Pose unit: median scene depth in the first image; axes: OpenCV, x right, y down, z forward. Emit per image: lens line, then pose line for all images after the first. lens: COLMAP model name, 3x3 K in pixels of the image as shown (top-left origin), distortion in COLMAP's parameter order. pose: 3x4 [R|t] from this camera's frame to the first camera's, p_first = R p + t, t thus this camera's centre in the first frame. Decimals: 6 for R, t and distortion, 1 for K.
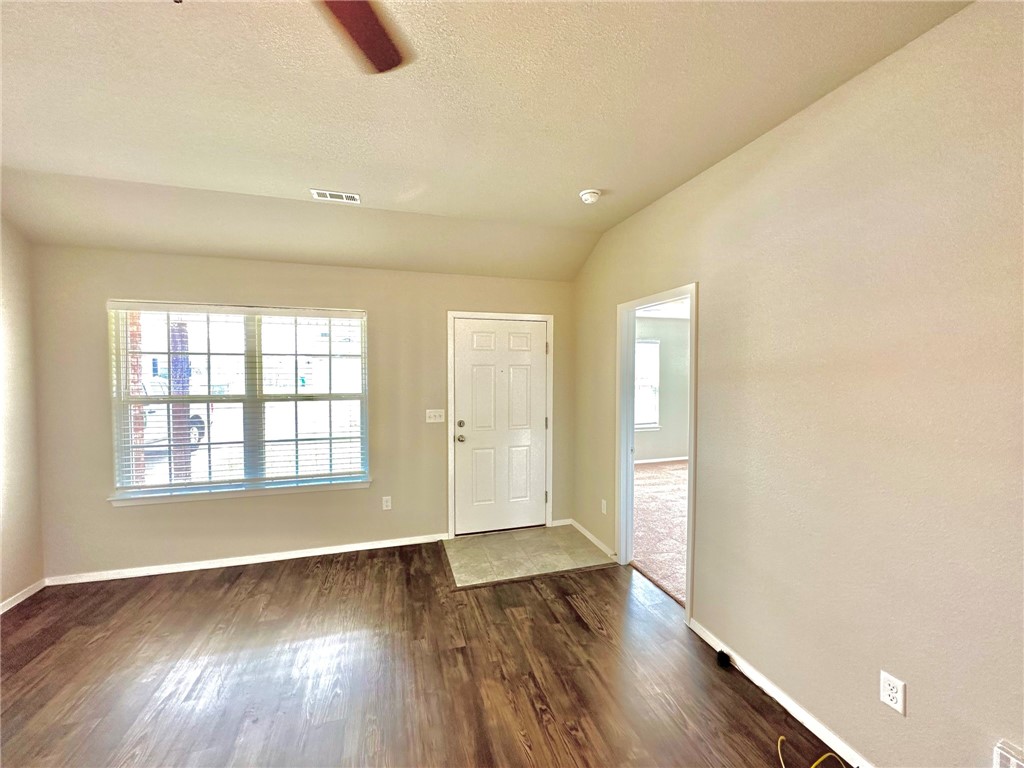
lens RADIAL K [[408.4, 0, 512.0], [0, 408.4, 384.0], [0, 0, 1]] dist [0.000723, 0.000065]
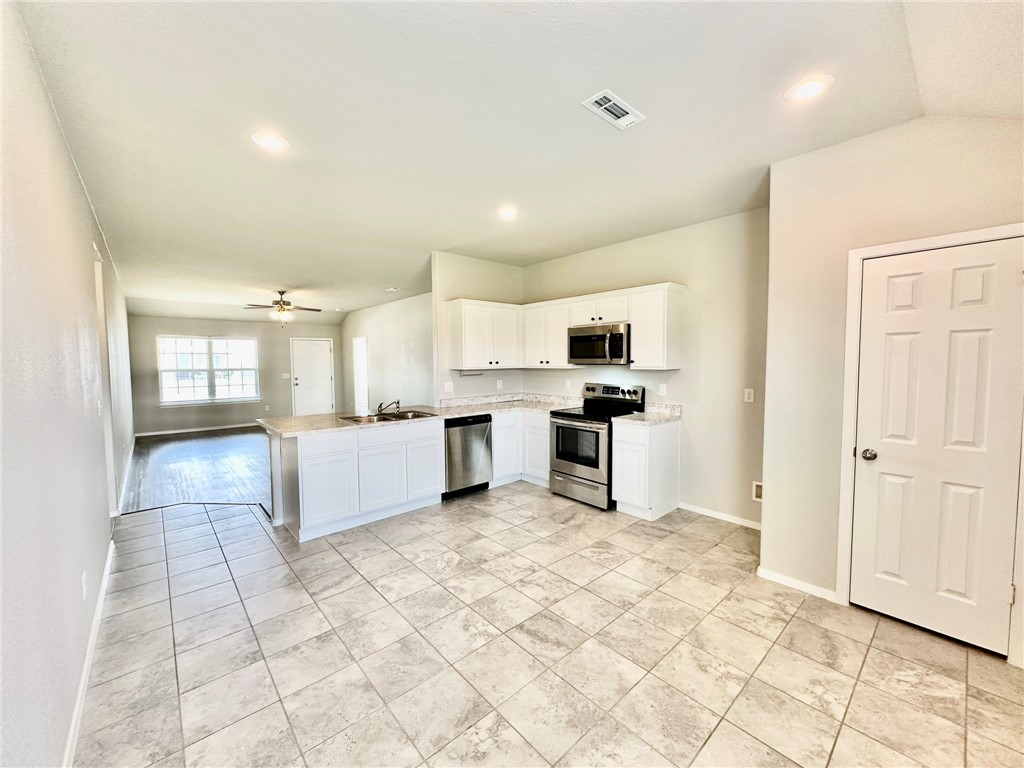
lens RADIAL K [[408.4, 0, 512.0], [0, 408.4, 384.0], [0, 0, 1]] dist [0.000723, 0.000065]
pose [[0.905714, -0.032832, 0.422615, 0.027412], [0.020000, 0.999195, 0.034762, 0.069580], [-0.423417, -0.023032, 0.905642, -2.213777]]
